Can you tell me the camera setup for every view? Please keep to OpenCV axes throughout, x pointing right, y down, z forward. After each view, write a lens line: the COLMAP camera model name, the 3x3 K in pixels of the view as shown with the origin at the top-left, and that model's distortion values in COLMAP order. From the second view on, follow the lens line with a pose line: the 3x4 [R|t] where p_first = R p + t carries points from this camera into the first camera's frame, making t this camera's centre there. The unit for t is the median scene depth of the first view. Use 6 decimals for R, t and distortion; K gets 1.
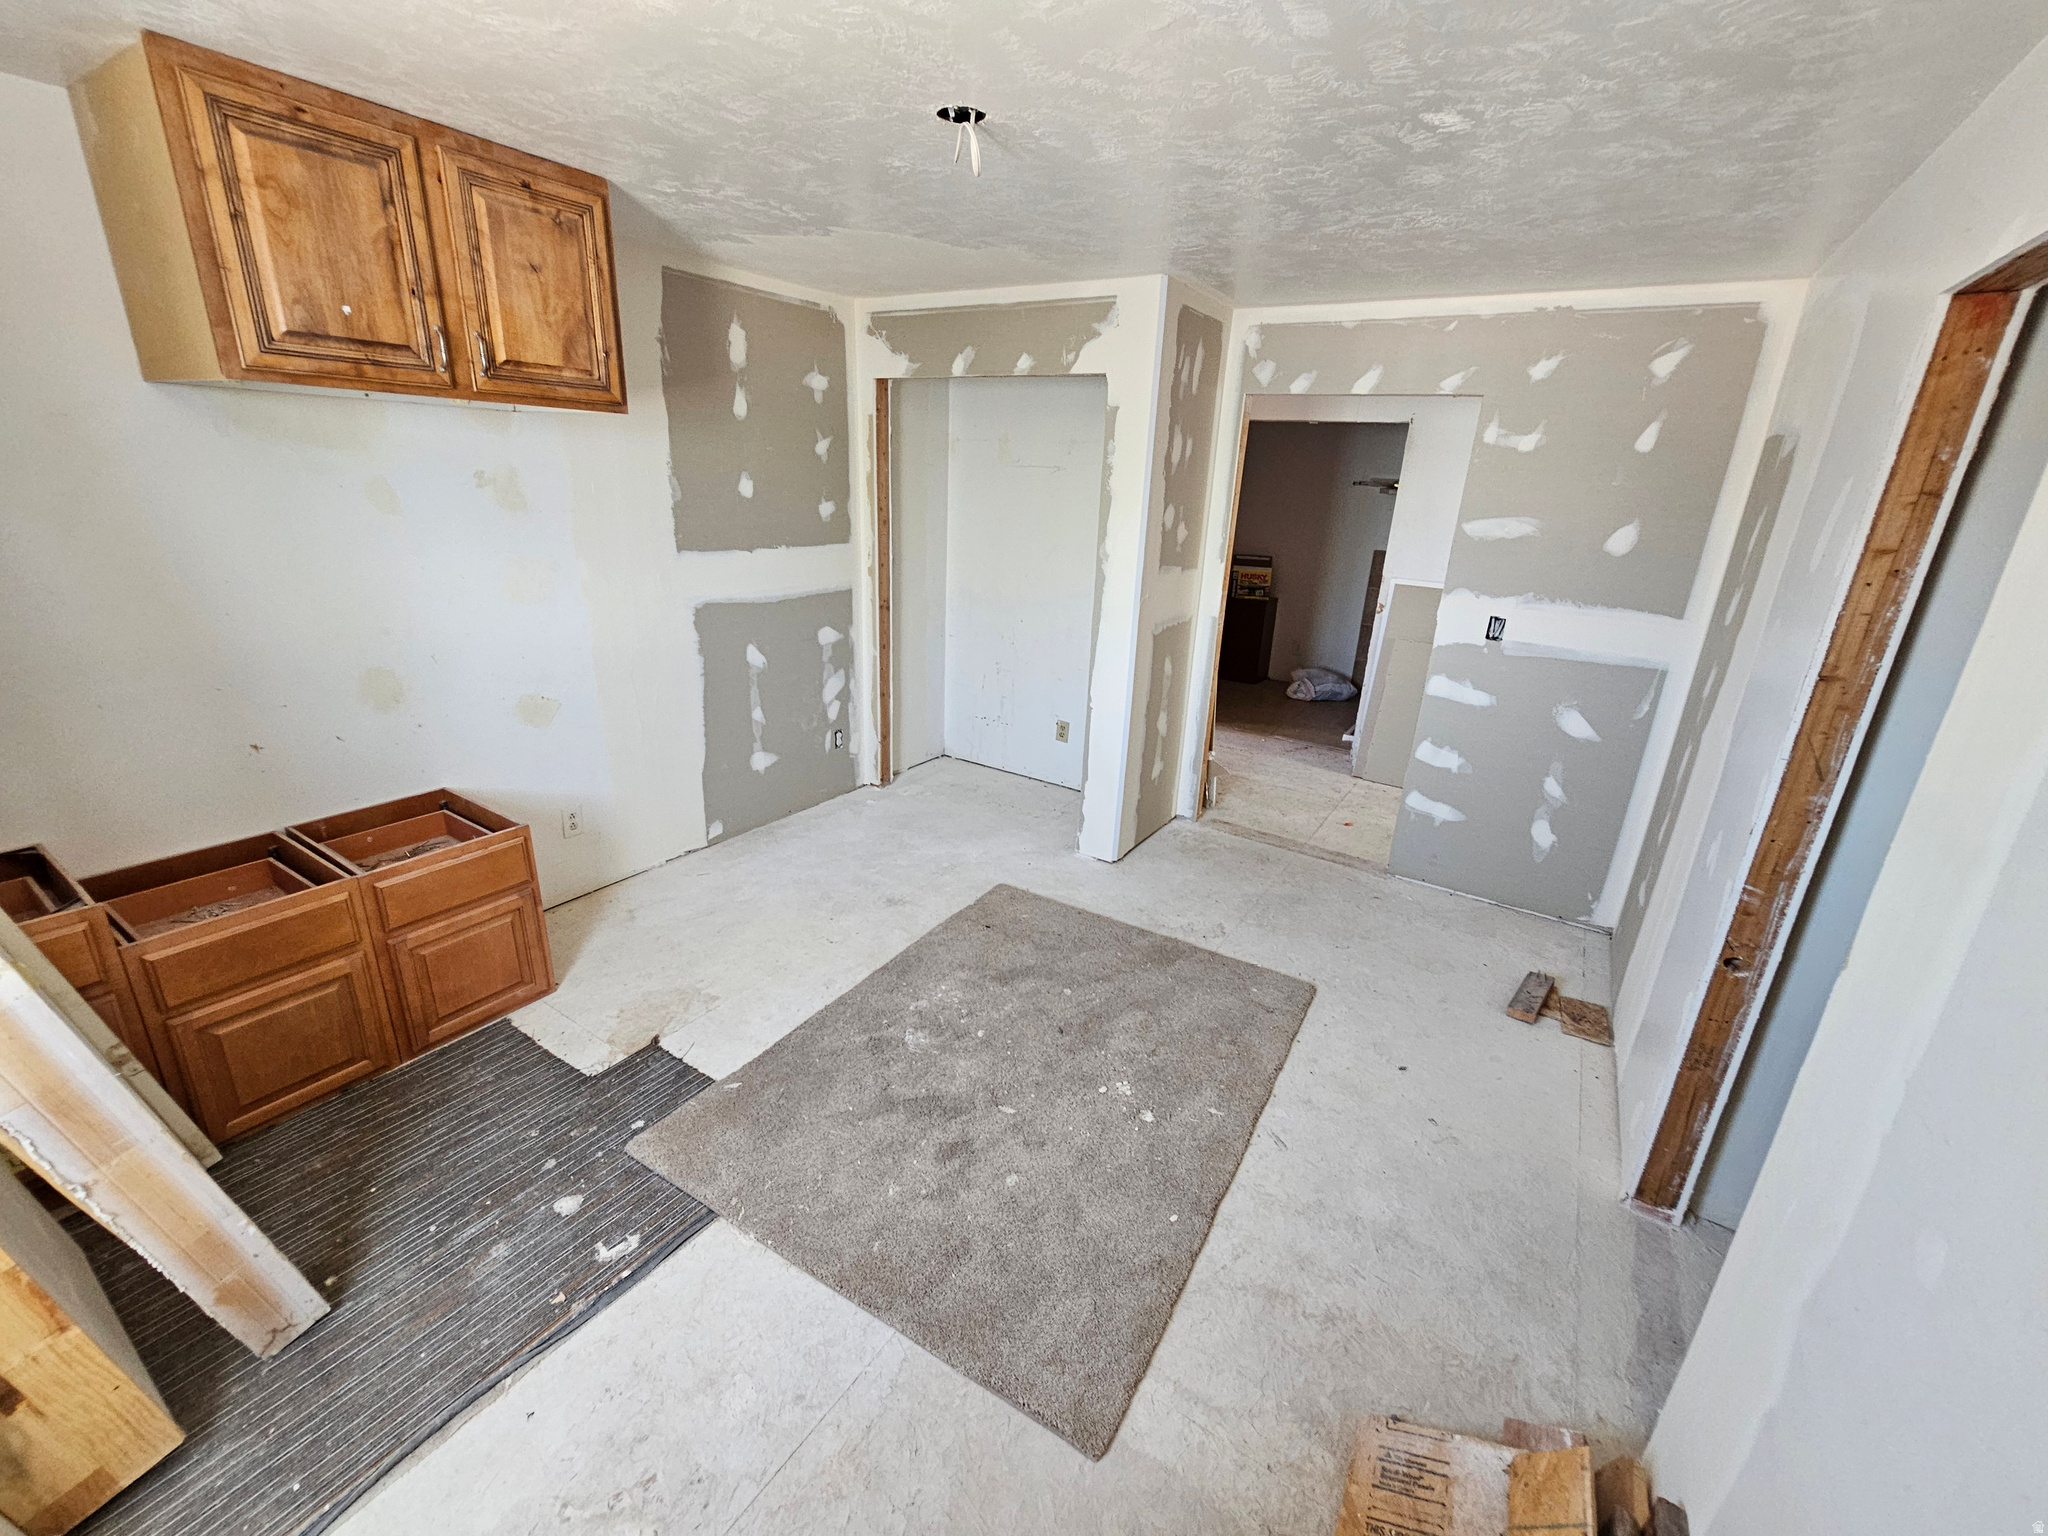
lens RADIAL K [[842.5, 0, 1026.0], [0, 842.5, 763.9], [0, 0, 1]] dist [-0.004202, 0.000574]
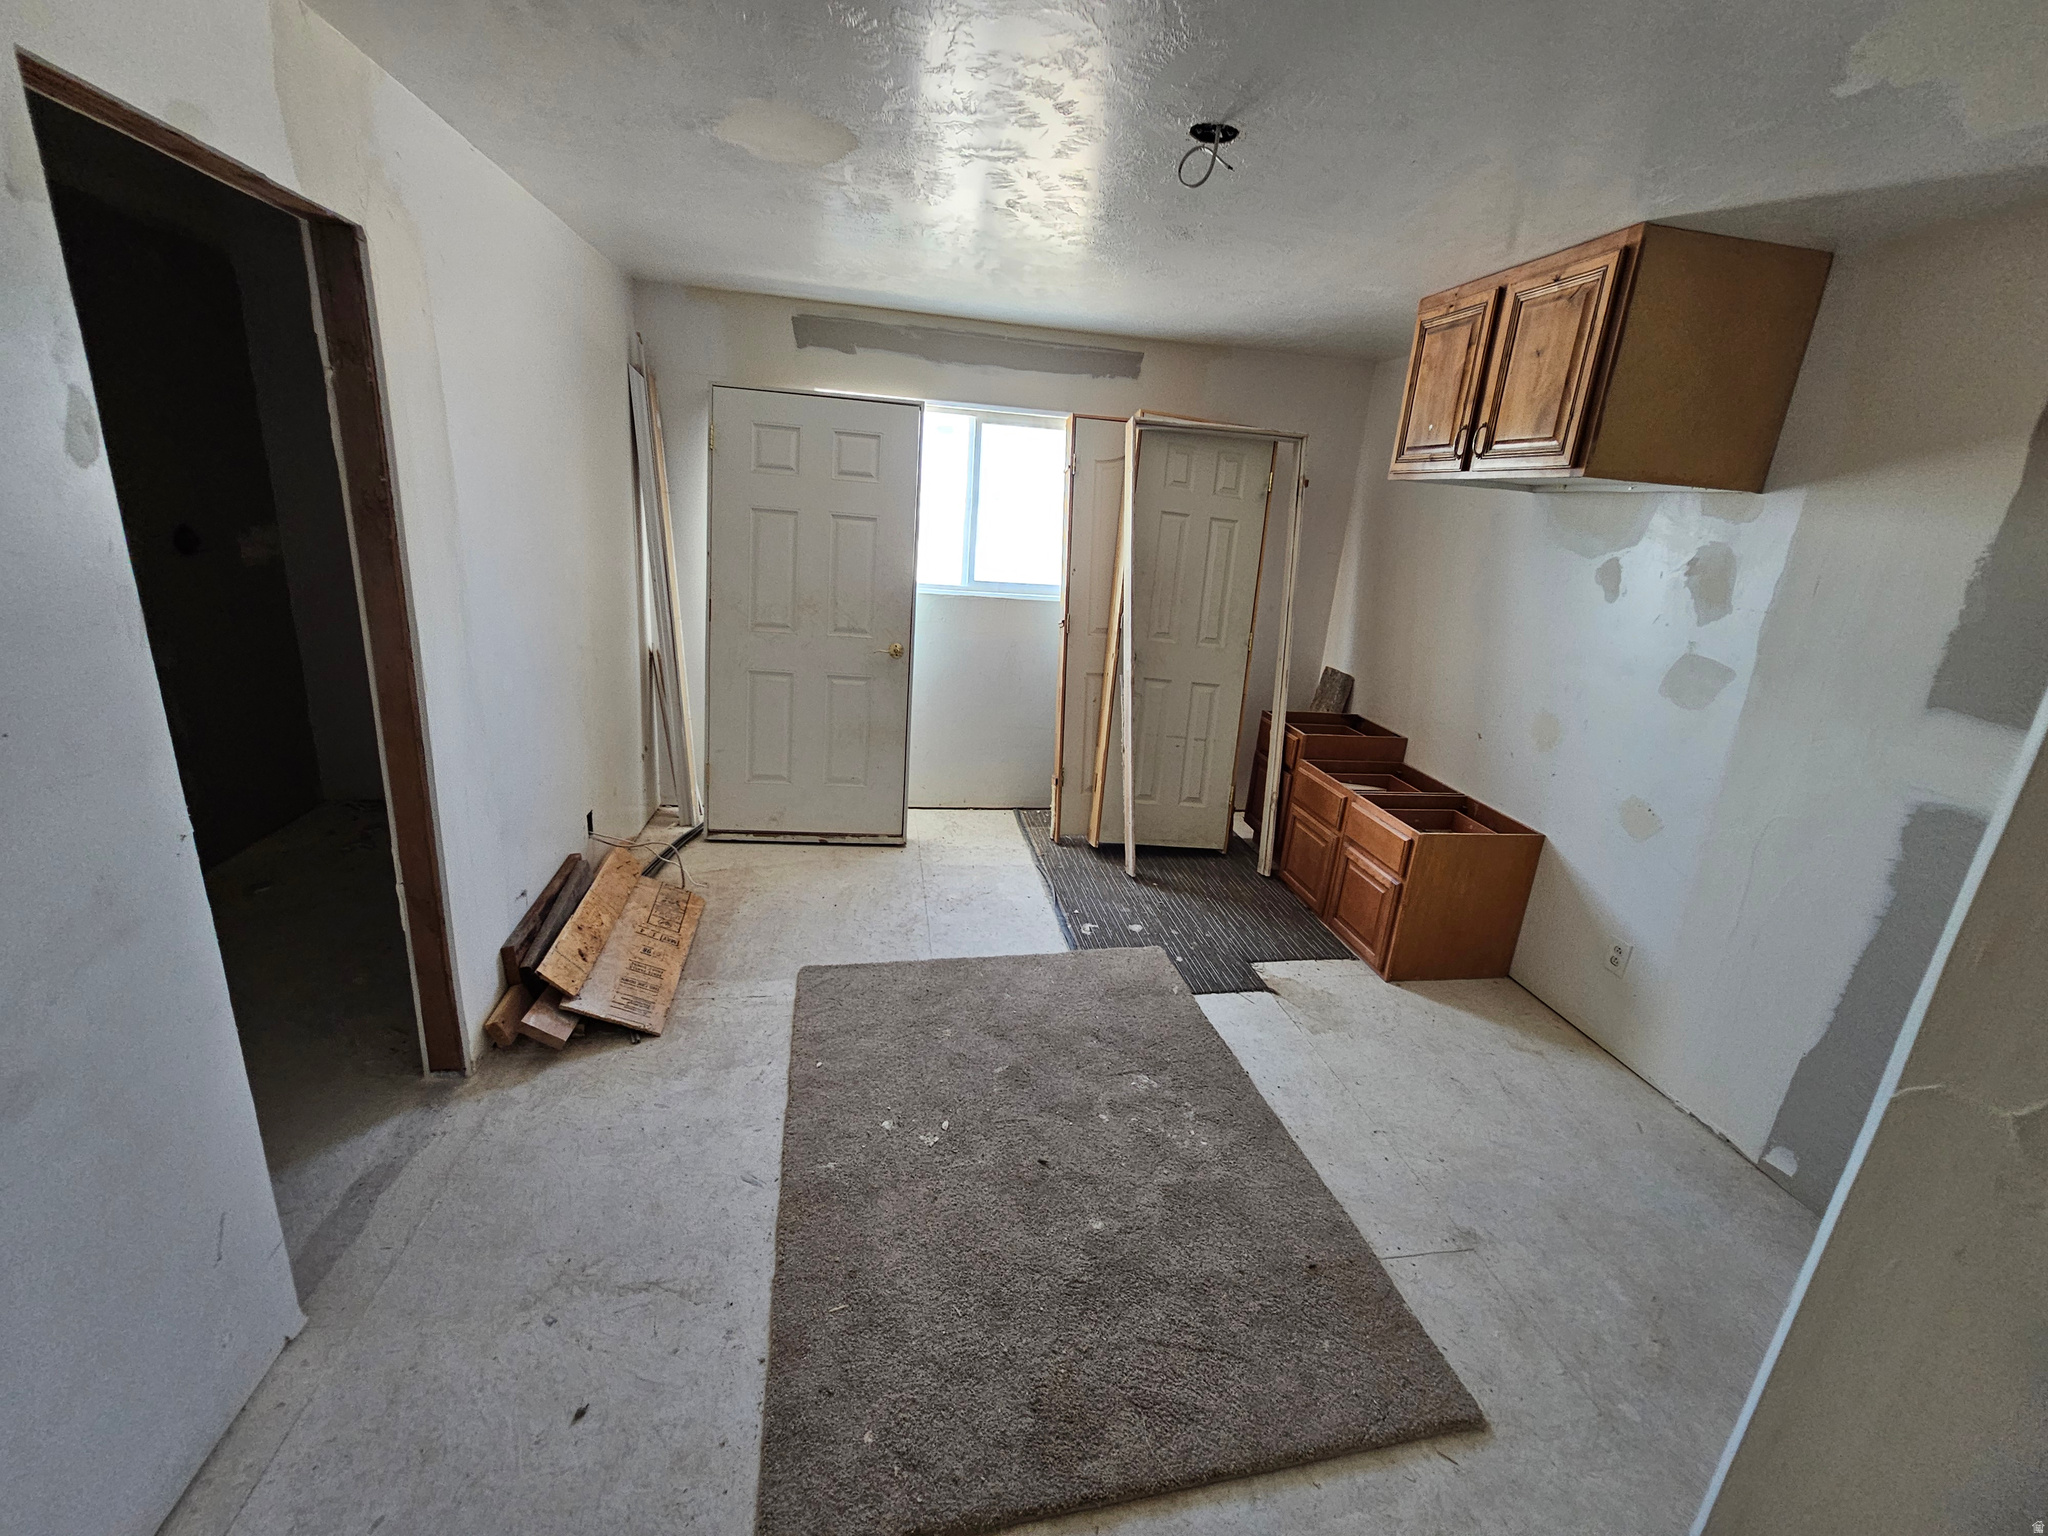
lens RADIAL K [[842.5, 0, 1025.0], [0, 842.5, 759.1], [0, 0, 1]] dist [-0.004202, 0.000574]
pose [[-0.735711, 0.095178, -0.670575, 0.665895], [-0.322439, 0.821462, 0.470354, -0.444078], [0.595619, 0.562264, -0.573670, 1.485515]]
